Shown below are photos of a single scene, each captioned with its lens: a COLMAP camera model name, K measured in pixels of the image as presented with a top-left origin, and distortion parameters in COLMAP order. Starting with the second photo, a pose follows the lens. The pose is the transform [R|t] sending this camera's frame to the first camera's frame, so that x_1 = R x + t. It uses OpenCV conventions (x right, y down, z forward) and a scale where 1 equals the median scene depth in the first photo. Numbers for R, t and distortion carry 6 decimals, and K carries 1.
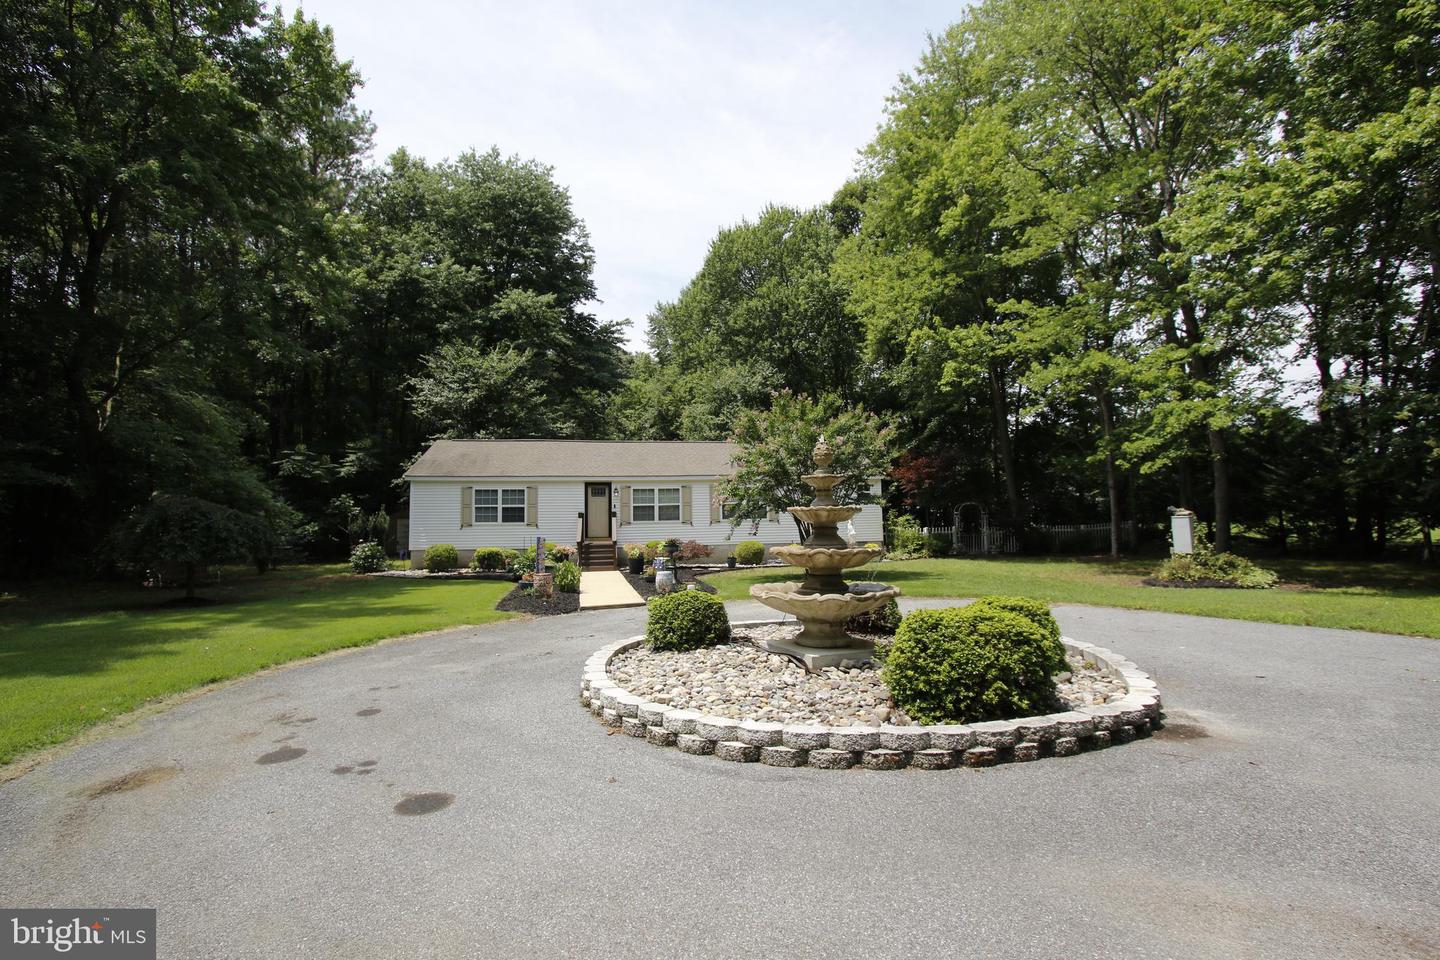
lens RADIAL K [[656.4, 0, 718.4], [0, 656.4, 484.0], [0, 0, 1]] dist [-0.016534, 0.002482]
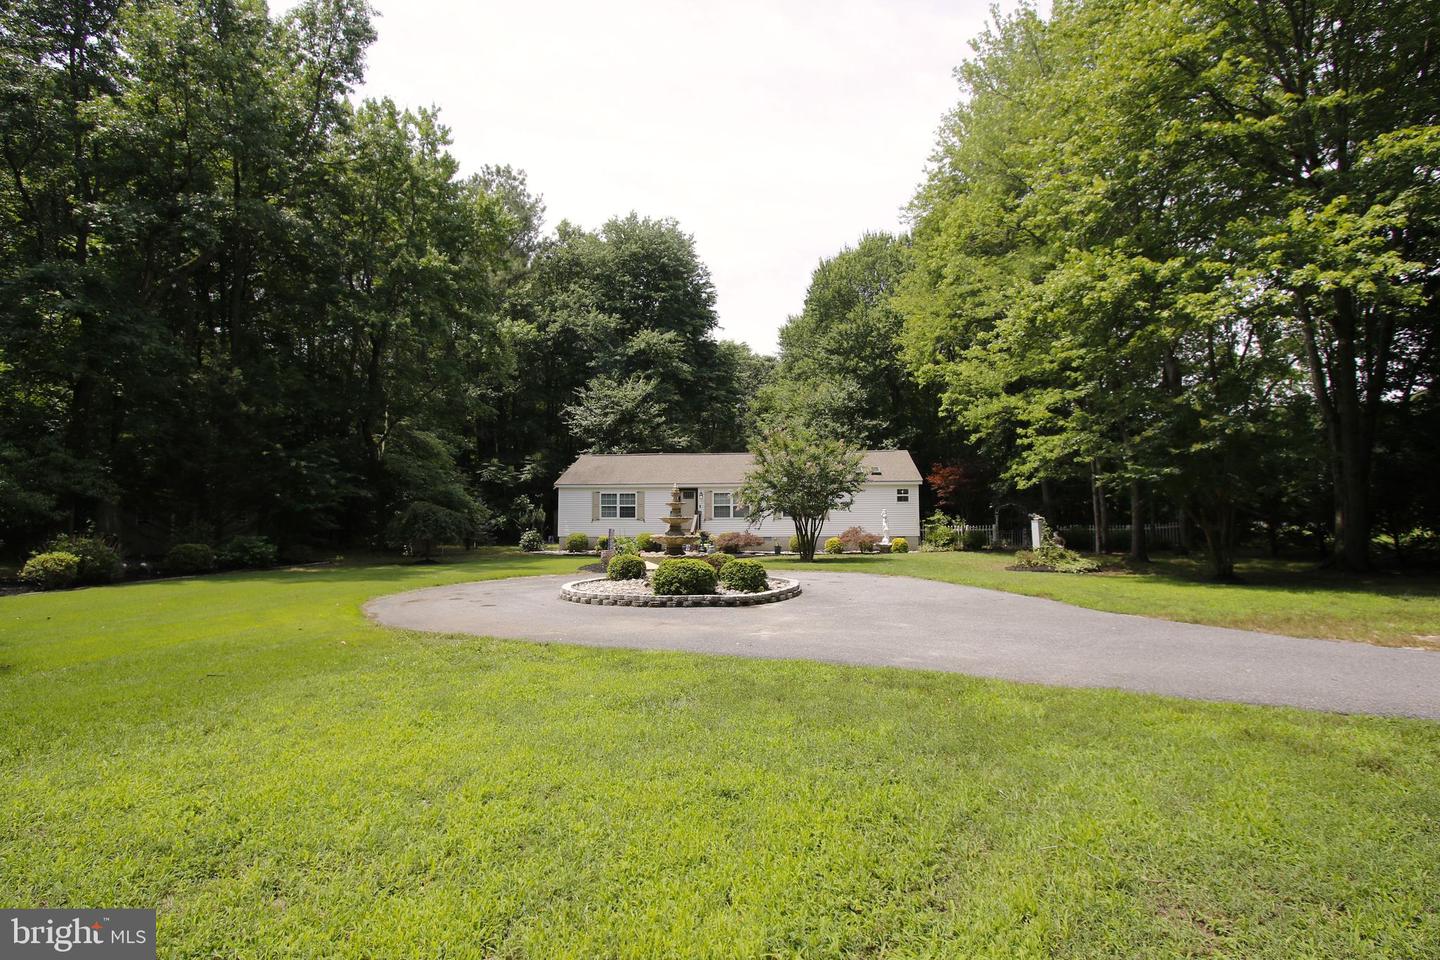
lens RADIAL K [[687.8, 0, 716.7], [0, 687.8, 484.8], [0, 0, 1]] dist [-0.020441, 0.004805]
pose [[0.961249, -0.002165, -0.275673, 0.198088], [0.006279, 0.999882, 0.014043, -0.021905], [0.275610, -0.015229, 0.961149, -0.248057]]
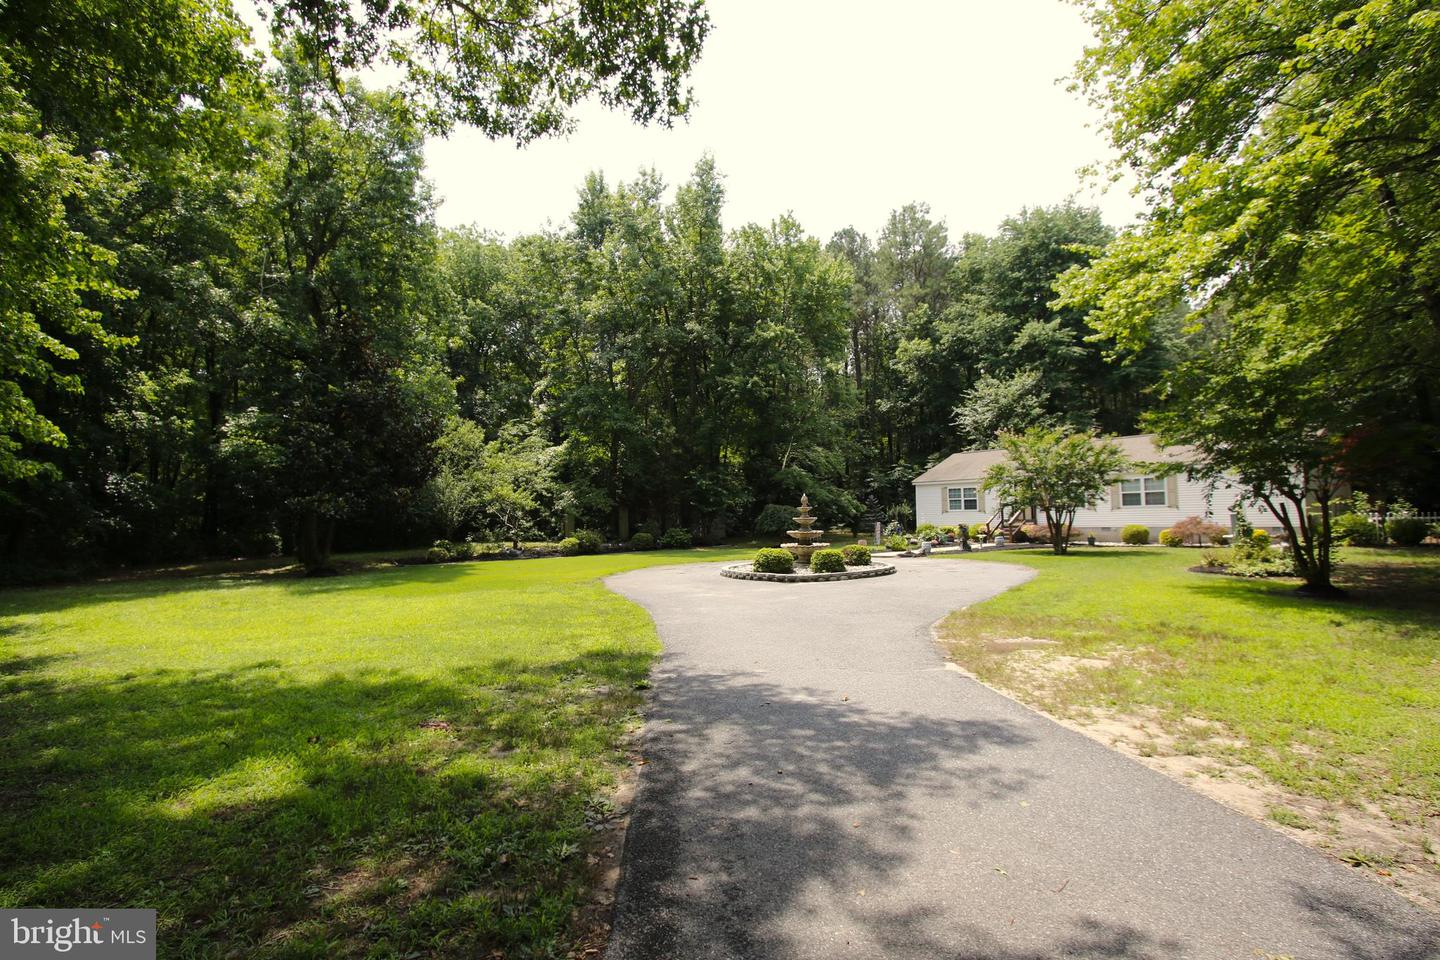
lens RADIAL K [[653.6, 0, 717.3], [0, 653.6, 485.0], [0, 0, 1]] dist [-0.016161, 0.001098]
pose [[0.460326, -0.034706, -0.887071, 0.568755], [0.074149, 0.997247, -0.000538, -0.030512], [0.884648, -0.065527, 0.461632, -0.155974]]
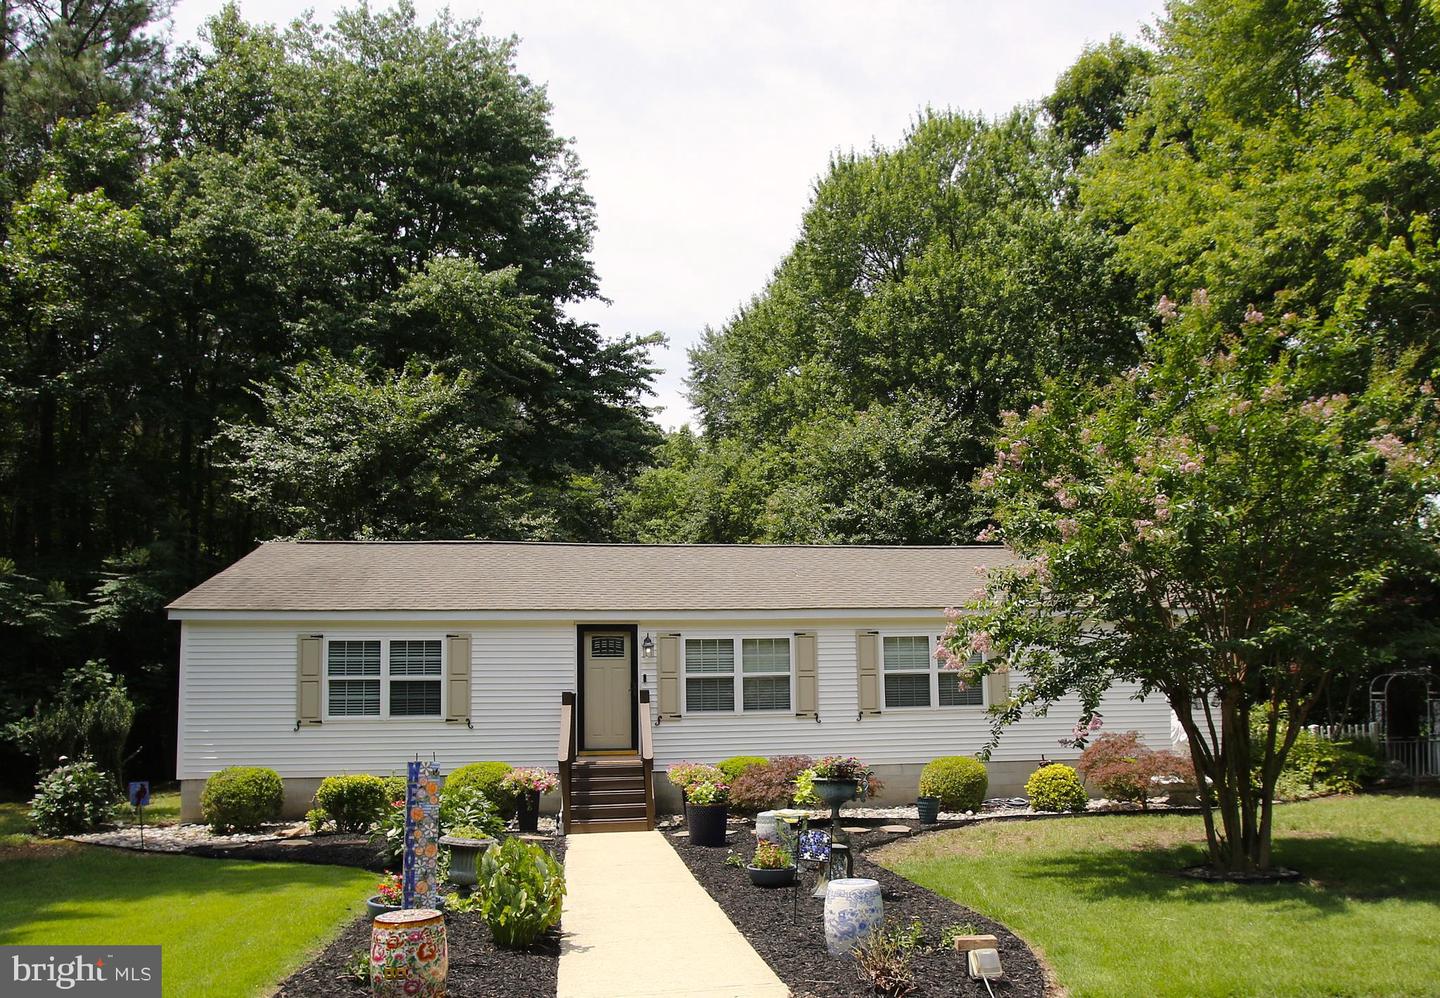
lens RADIAL K [[1007.8, 0, 760.0], [0, 1007.8, 651.5], [0, 0, 1]] dist [-0.015428, 0.002352]
pose [[0.999726, -0.003877, -0.023069, -0.049924], [0.003723, 0.999971, -0.006714, 0.015941], [0.023094, 0.006626, 0.999711, 0.249217]]
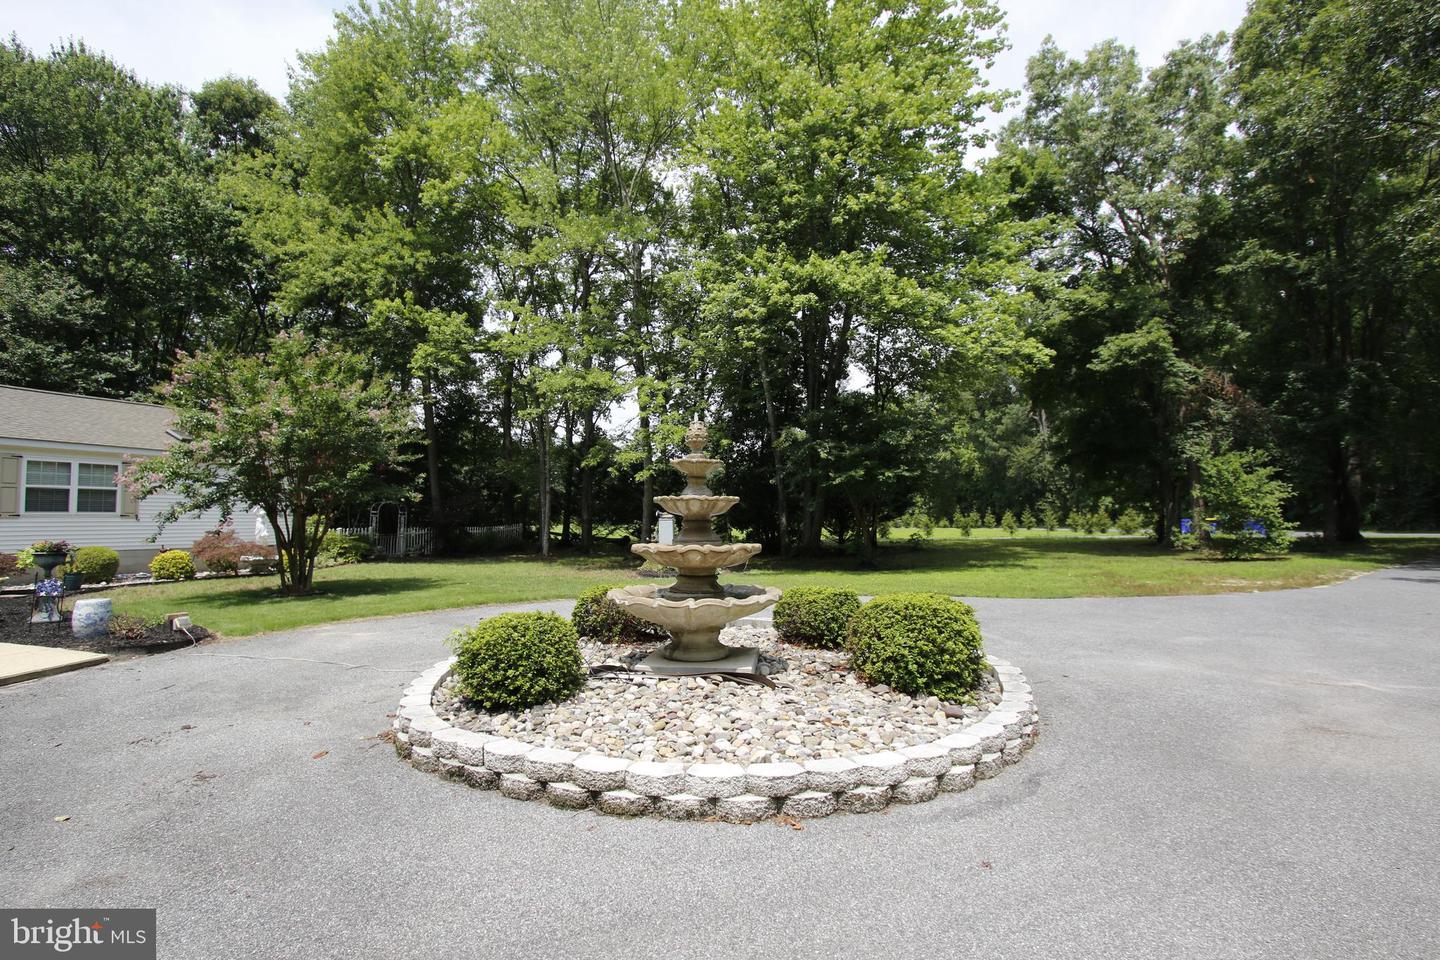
lens RADIAL K [[653.6, 0, 717.3], [0, 653.6, 485.0], [0, 0, 1]] dist [-0.016161, 0.001098]
pose [[0.540280, 0.059640, 0.839369, -0.117547], [-0.056725, 0.997798, -0.034384, 0.010233], [-0.839571, -0.029036, 0.542473, 0.109801]]
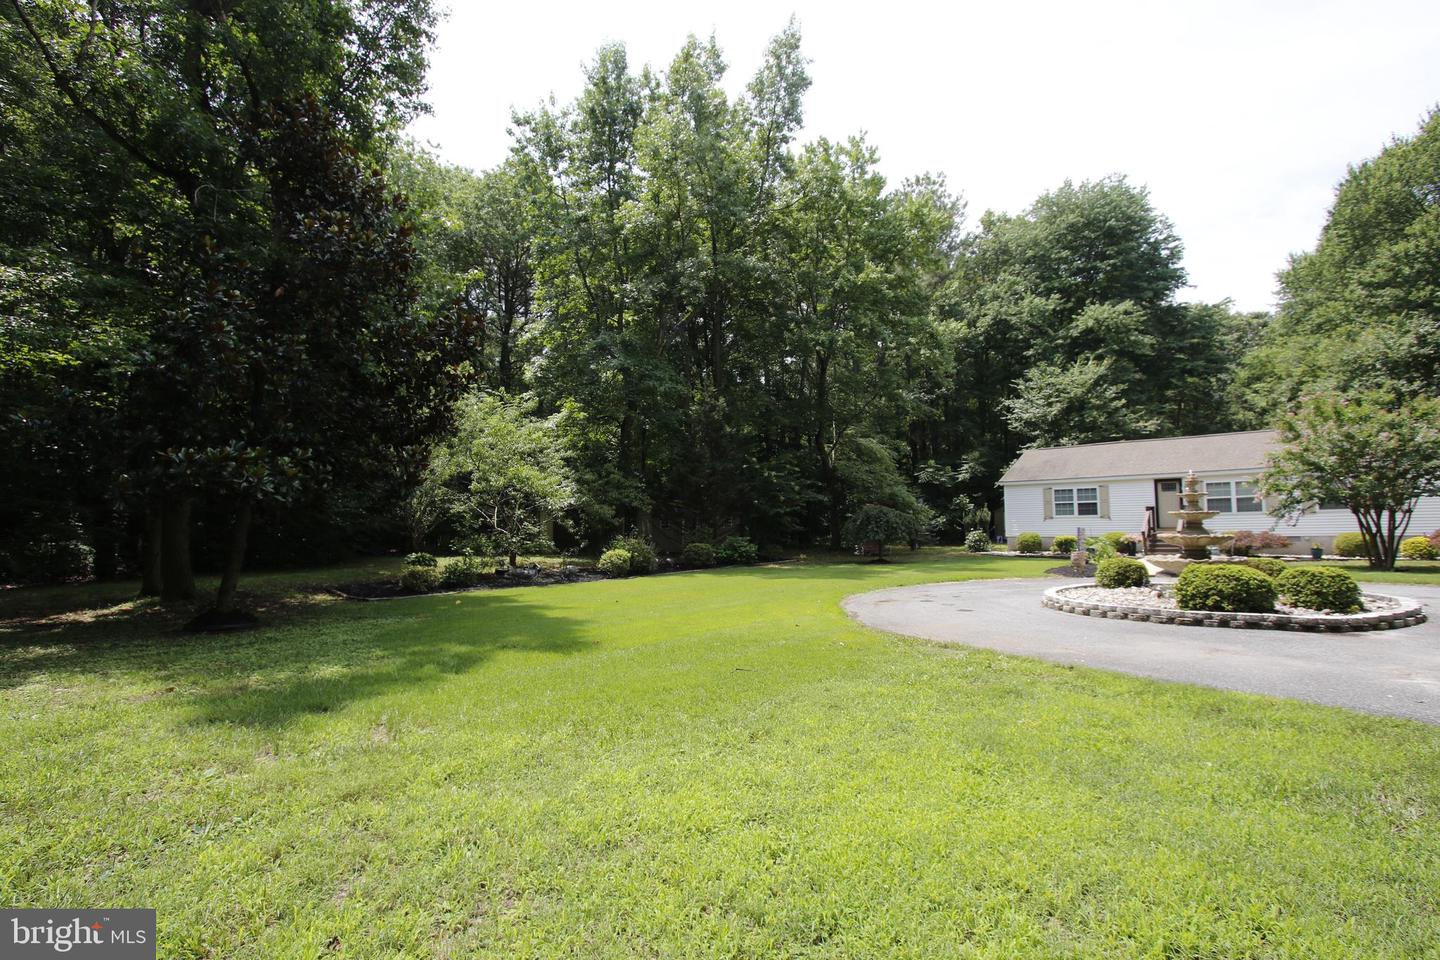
lens RADIAL K [[656.4, 0, 718.4], [0, 656.4, 484.0], [0, 0, 1]] dist [-0.016534, 0.002482]
pose [[0.628389, -0.044411, -0.776630, 0.153033], [0.056838, 0.998322, -0.011100, -0.019035], [0.775820, -0.037167, 0.629859, -0.226720]]
